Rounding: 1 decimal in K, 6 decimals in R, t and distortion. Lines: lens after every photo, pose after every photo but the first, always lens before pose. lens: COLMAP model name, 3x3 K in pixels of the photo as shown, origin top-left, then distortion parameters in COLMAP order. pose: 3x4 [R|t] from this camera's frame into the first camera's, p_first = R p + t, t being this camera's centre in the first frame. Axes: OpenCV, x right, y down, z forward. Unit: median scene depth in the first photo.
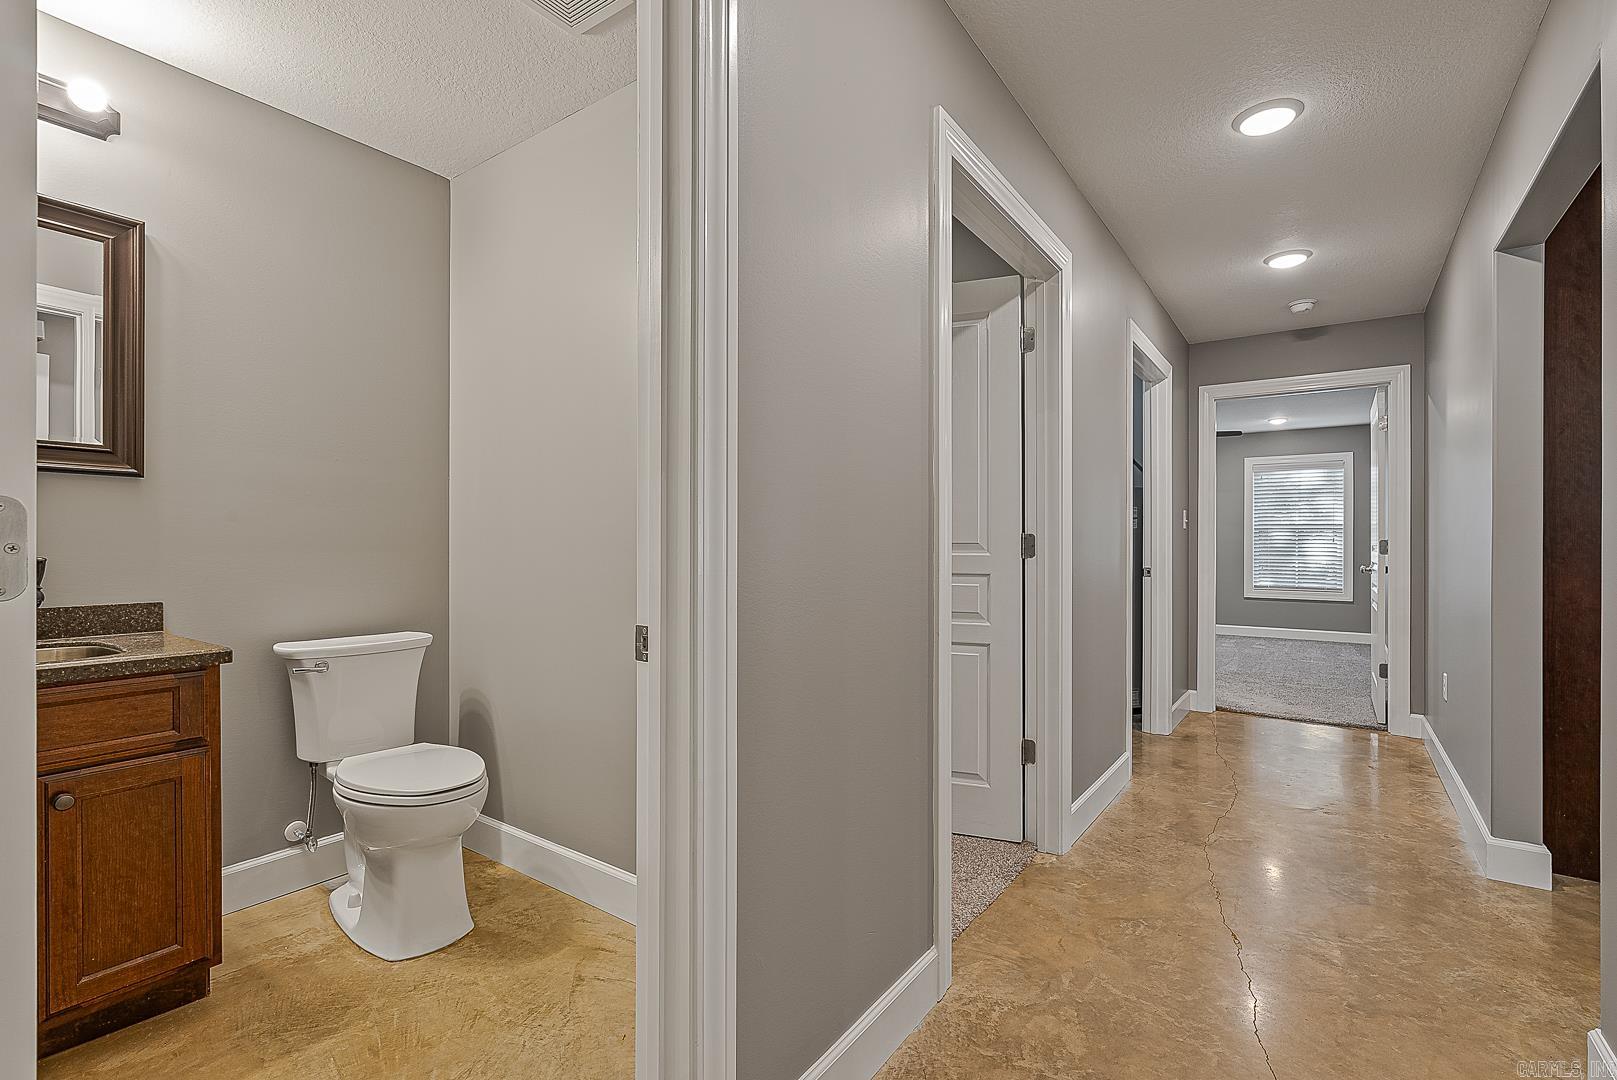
lens RADIAL K [[747.4, 0, 802.9], [0, 747.4, 542.9], [0, 0, 1]] dist [-0.009861, 0.001615]
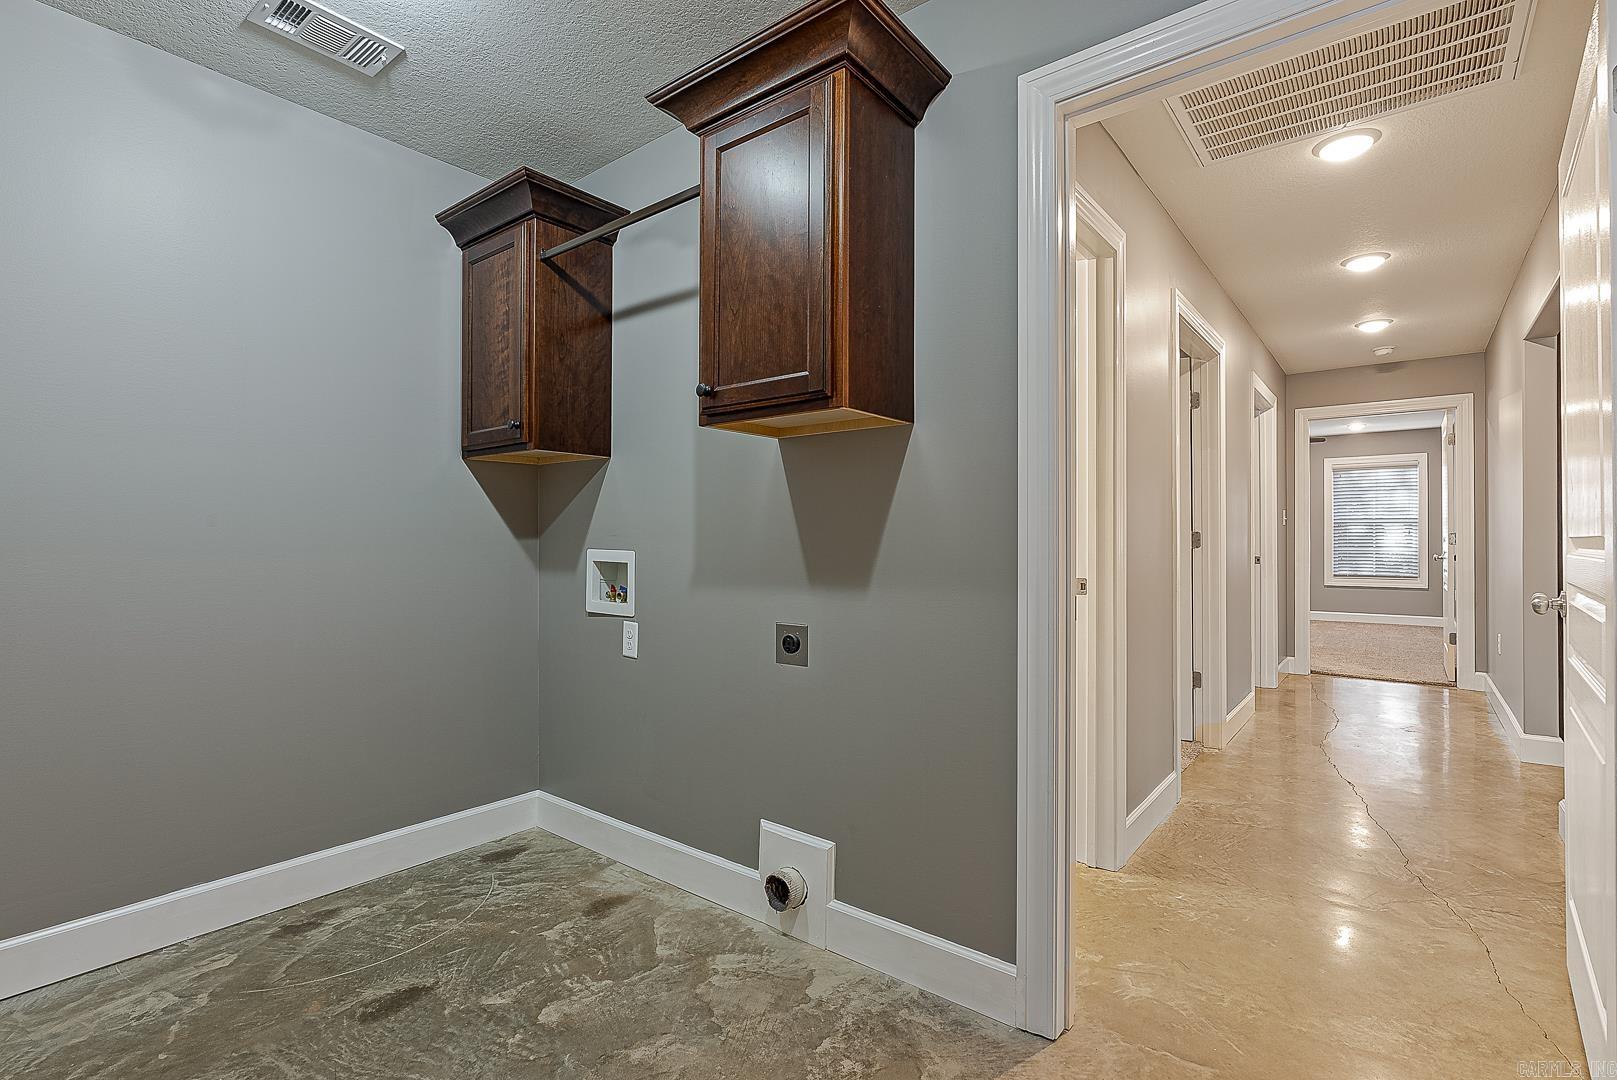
lens RADIAL K [[747.4, 0, 813.7], [0, 747.4, 538.4], [0, 0, 1]] dist [-0.009861, 0.001615]
pose [[0.998463, -0.006789, -0.055000, -0.205724], [0.006799, 0.999977, -0.000002, -0.002084], [0.054998, -0.000372, 0.998486, -0.283838]]
